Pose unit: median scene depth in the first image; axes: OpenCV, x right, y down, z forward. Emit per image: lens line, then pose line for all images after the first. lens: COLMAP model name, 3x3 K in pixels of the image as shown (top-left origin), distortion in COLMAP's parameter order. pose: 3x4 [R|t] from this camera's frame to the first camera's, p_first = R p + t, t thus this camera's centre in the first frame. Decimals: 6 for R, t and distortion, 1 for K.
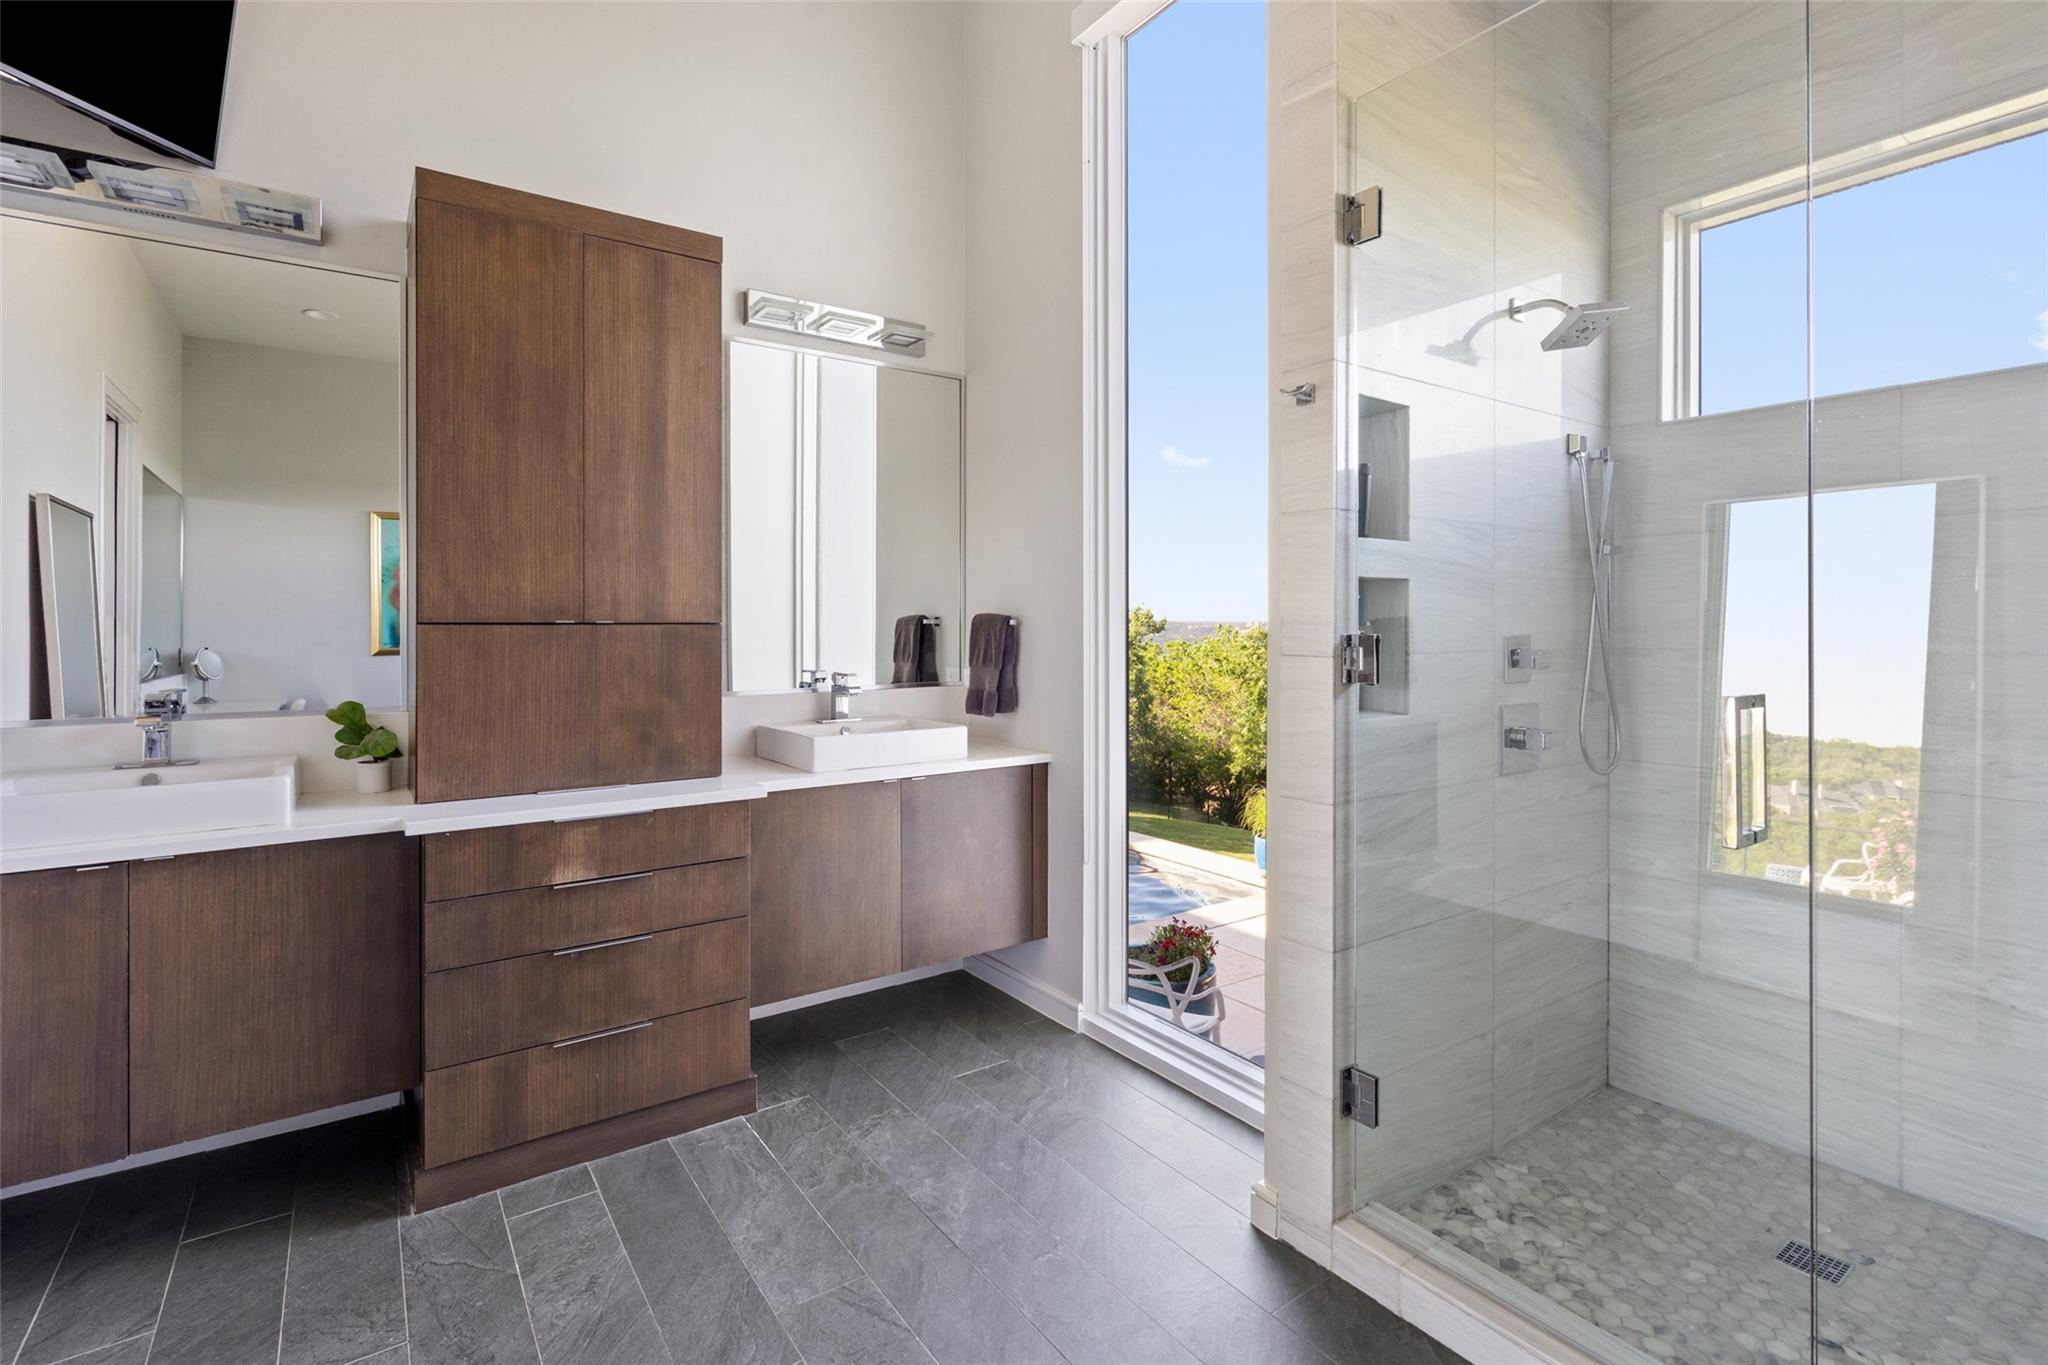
lens RADIAL K [[953.9, 0, 1022.8], [0, 953.9, 624.7], [0, 0, 1]] dist [-0.001086, 0.000358]
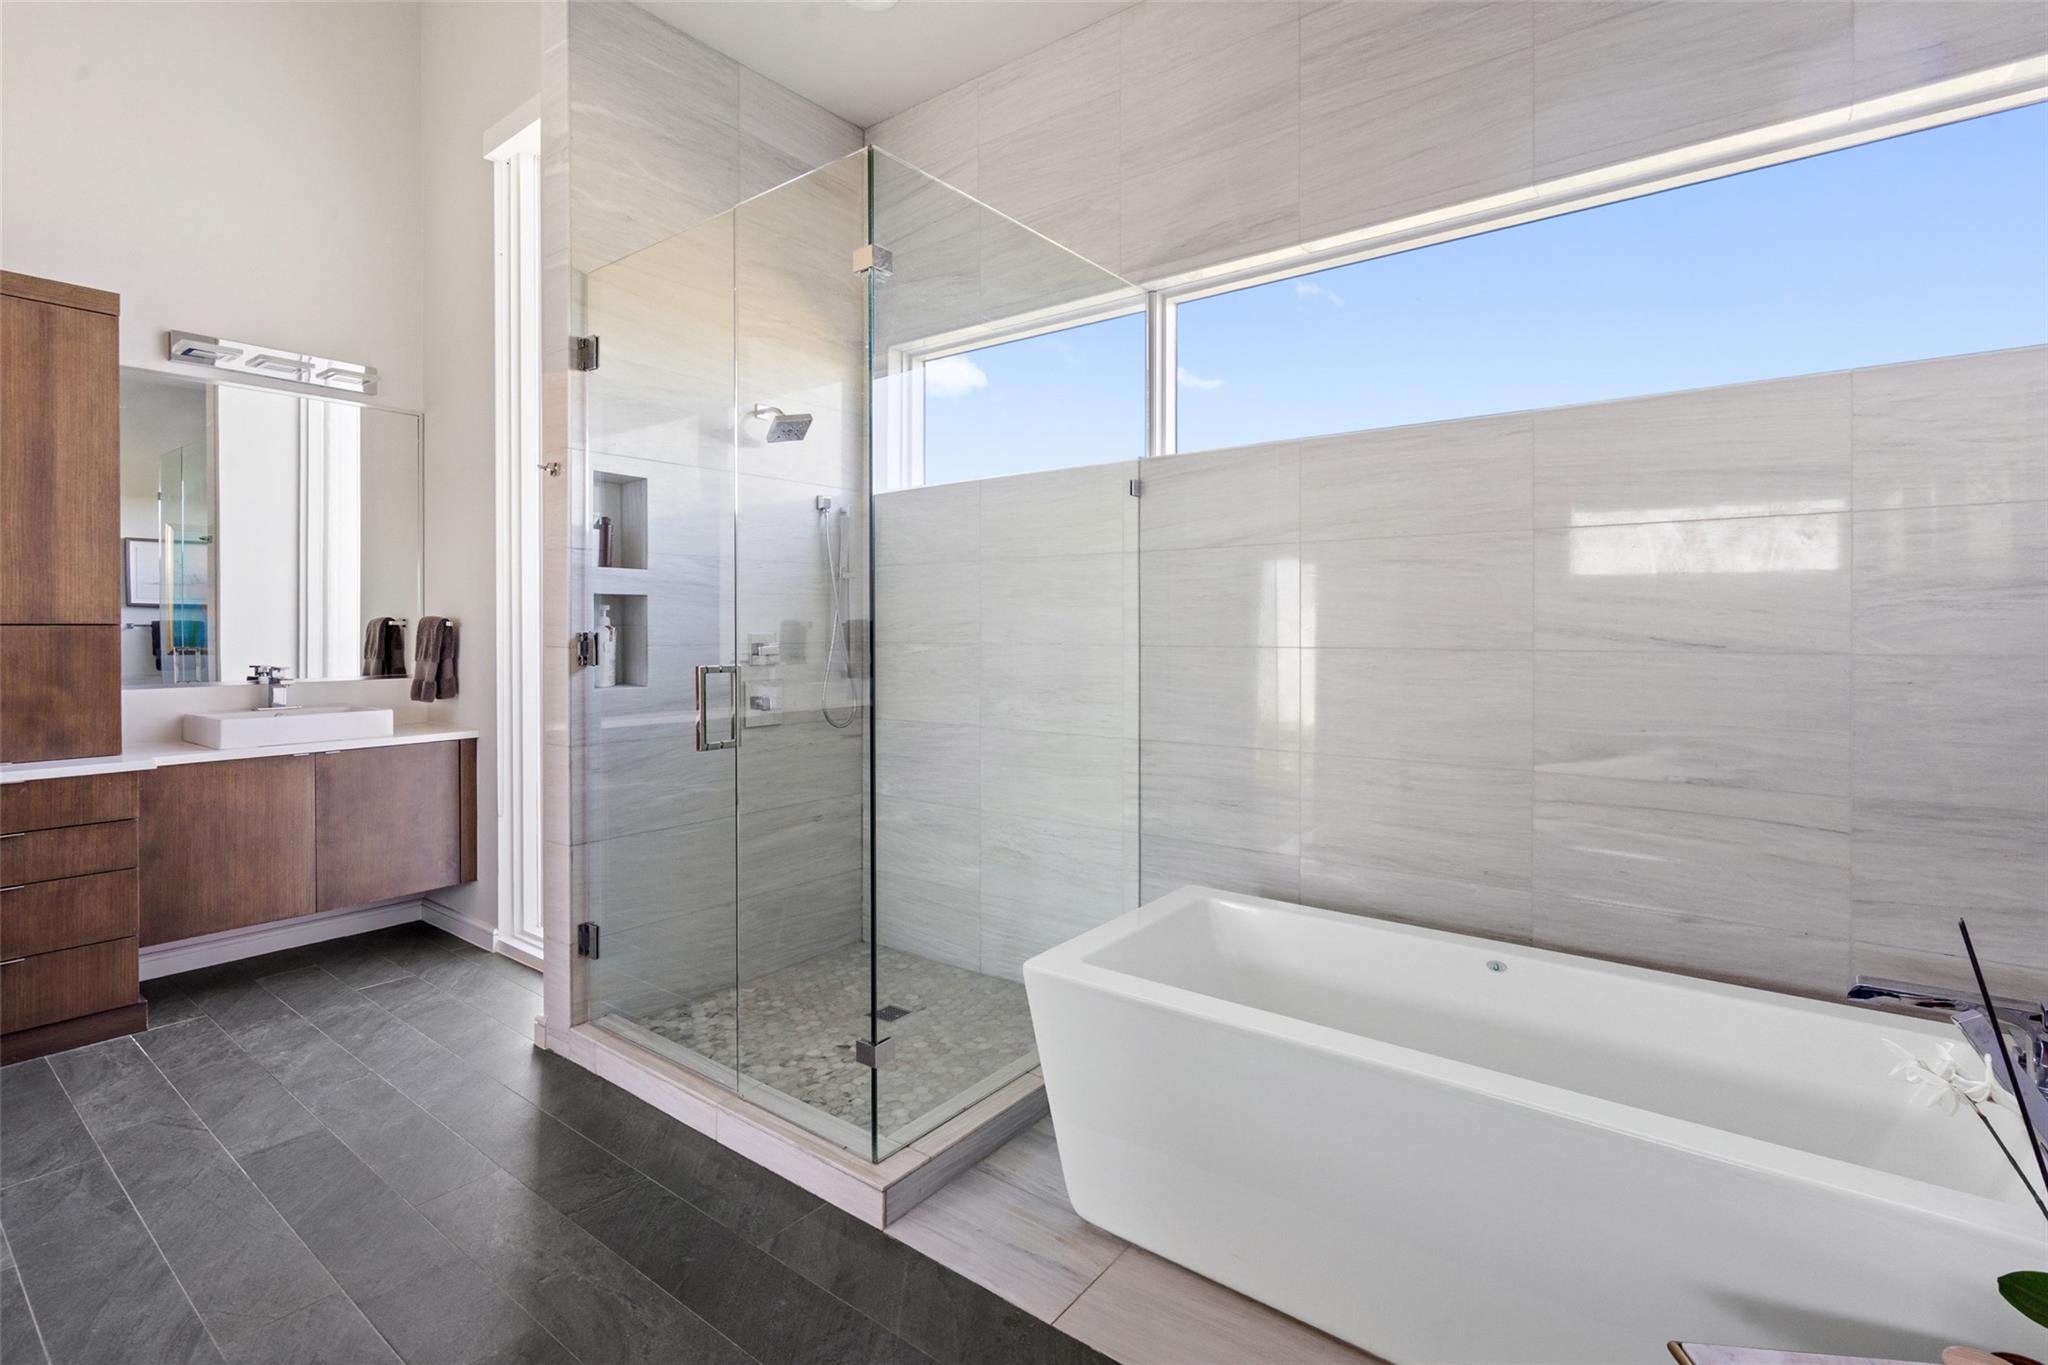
lens RADIAL K [[949.0, 0, 1021.7], [0, 949.0, 630.8], [0, 0, 1]] dist [-0.001231, 0.000445]
pose [[0.954817, -0.000584, 0.297195, 0.436479], [-0.000923, 0.999987, 0.004931, -0.000209], [-0.297194, -0.004983, 0.954804, -0.486137]]
